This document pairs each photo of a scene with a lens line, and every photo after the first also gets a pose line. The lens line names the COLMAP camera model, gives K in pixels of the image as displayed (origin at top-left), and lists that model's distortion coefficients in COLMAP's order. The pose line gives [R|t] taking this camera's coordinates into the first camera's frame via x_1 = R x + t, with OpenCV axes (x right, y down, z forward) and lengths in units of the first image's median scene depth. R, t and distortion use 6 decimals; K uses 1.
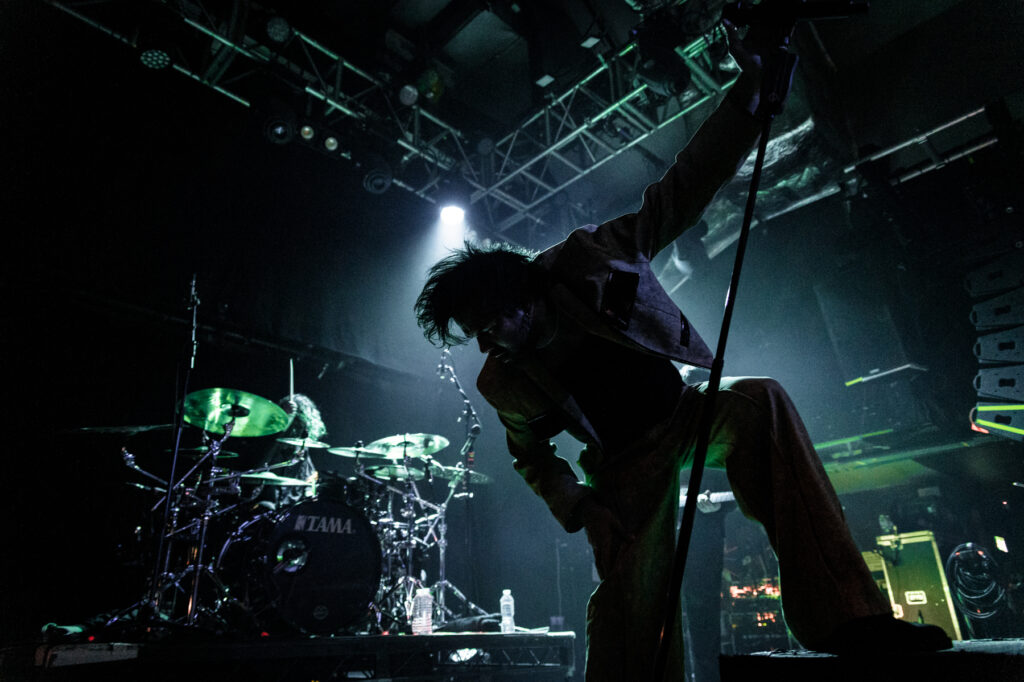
lens RADIAL K [[675.7, 0, 512.7], [0, 675.7, 346.2], [0, 0, 1]] dist [0.003409, -0.006128]
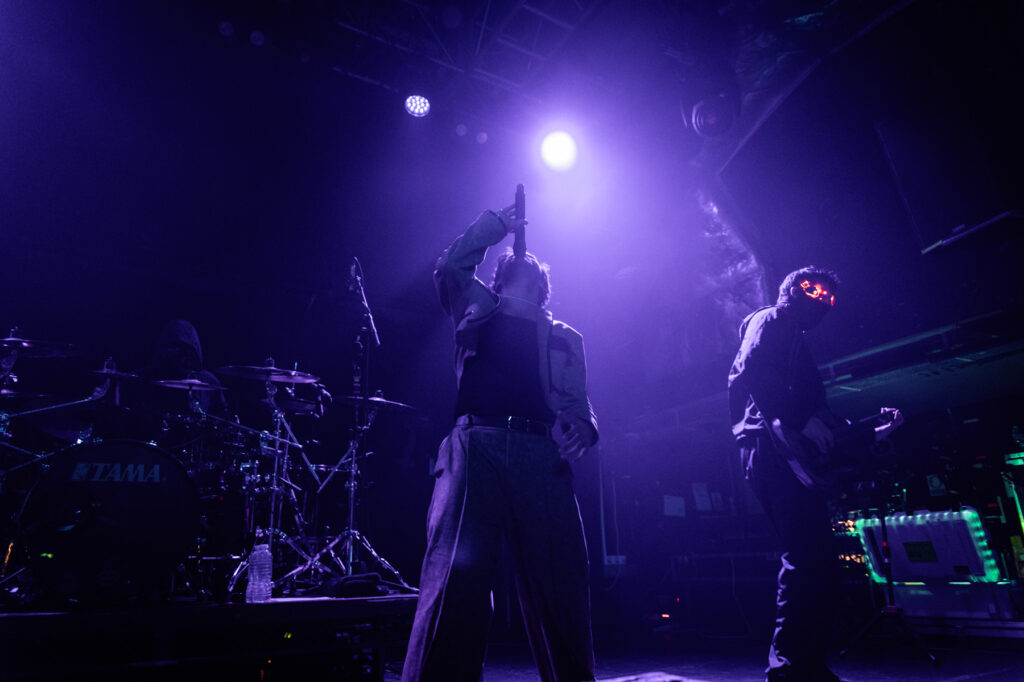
lens RADIAL K [[683.1, 0, 512.0], [0, 683.1, 341.0], [0, 0, 1]] dist [-0.002539, -0.002672]
pose [[0.972605, -0.076099, -0.219658, 0.227185], [0.095692, 0.992193, 0.079971, 0.051308], [0.211857, -0.098799, 0.972294, 0.187946]]
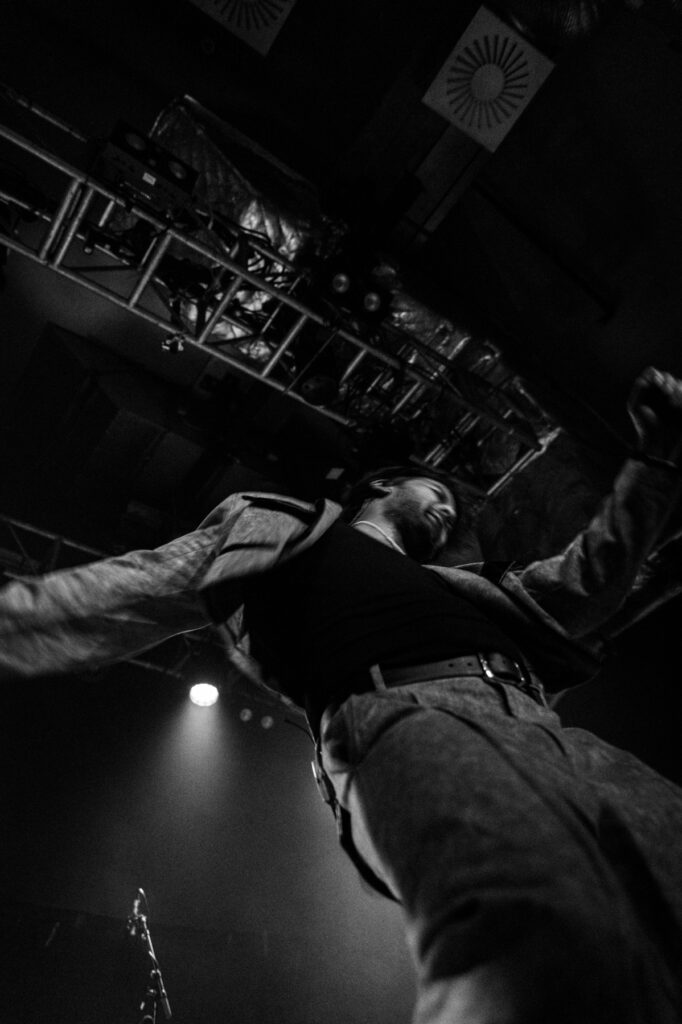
lens RADIAL K [[759.3, 0, 341.0], [0, 759.3, 512.0], [0, 0, 1]] dist [0.001709, -0.006952]
pose [[0.984073, -0.168060, -0.057926, 0.187677], [0.130184, 0.903235, -0.408923, 0.001604], [0.121045, 0.394869, 0.910729, 0.131564]]
